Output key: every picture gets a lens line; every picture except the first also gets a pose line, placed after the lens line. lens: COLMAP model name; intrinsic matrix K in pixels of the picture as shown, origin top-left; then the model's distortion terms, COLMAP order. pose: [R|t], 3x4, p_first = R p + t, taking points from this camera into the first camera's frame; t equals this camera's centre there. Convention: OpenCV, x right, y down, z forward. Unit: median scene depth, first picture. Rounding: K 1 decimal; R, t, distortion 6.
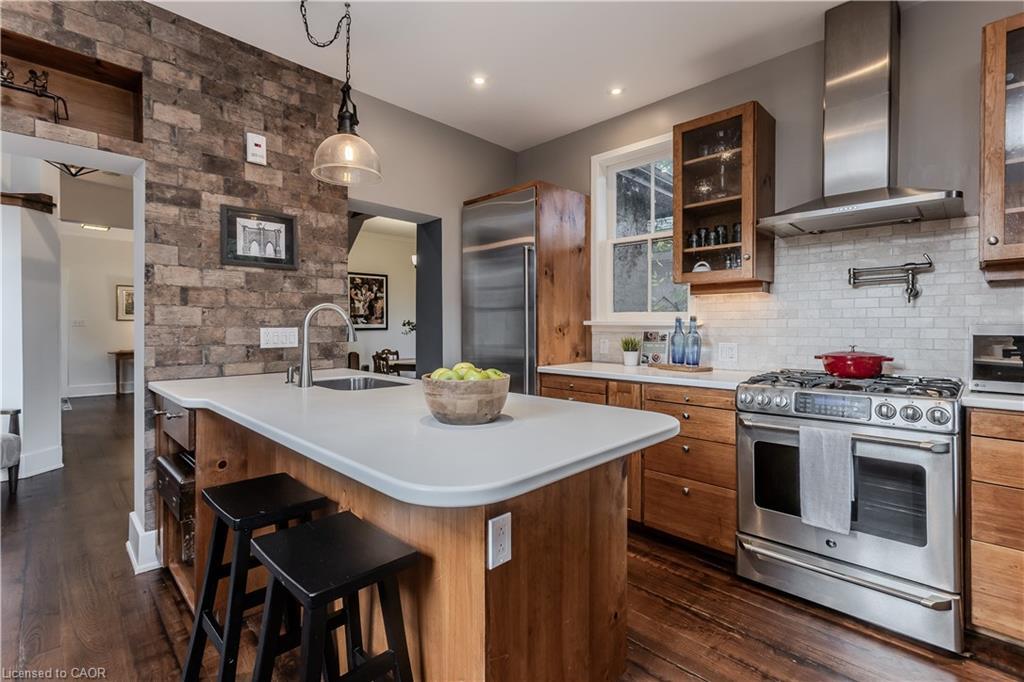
lens RADIAL K [[471.8, 0, 504.6], [0, 471.8, 333.2], [0, 0, 1]] dist [0.002373, 0.000747]
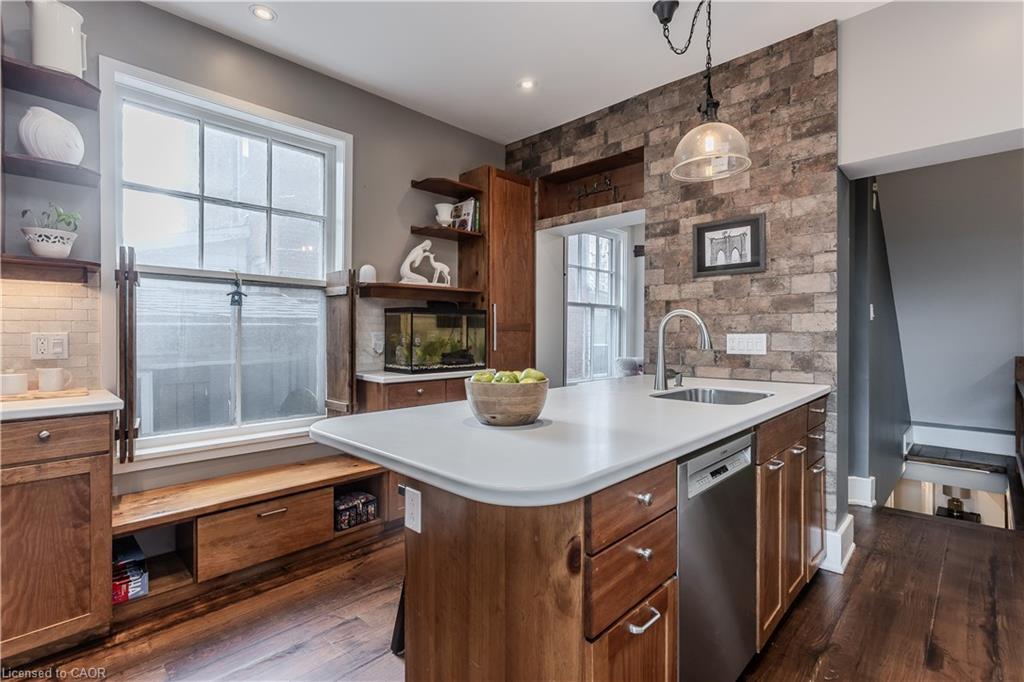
lens RADIAL K [[471.8, 0, 504.7], [0, 471.8, 336.9], [0, 0, 1]] dist [0.002373, 0.000747]
pose [[-0.000854, 0.008236, -0.999966, 0.512005], [-0.013547, 0.999874, 0.008247, -0.006917], [0.999908, 0.013554, -0.000742, 0.526414]]
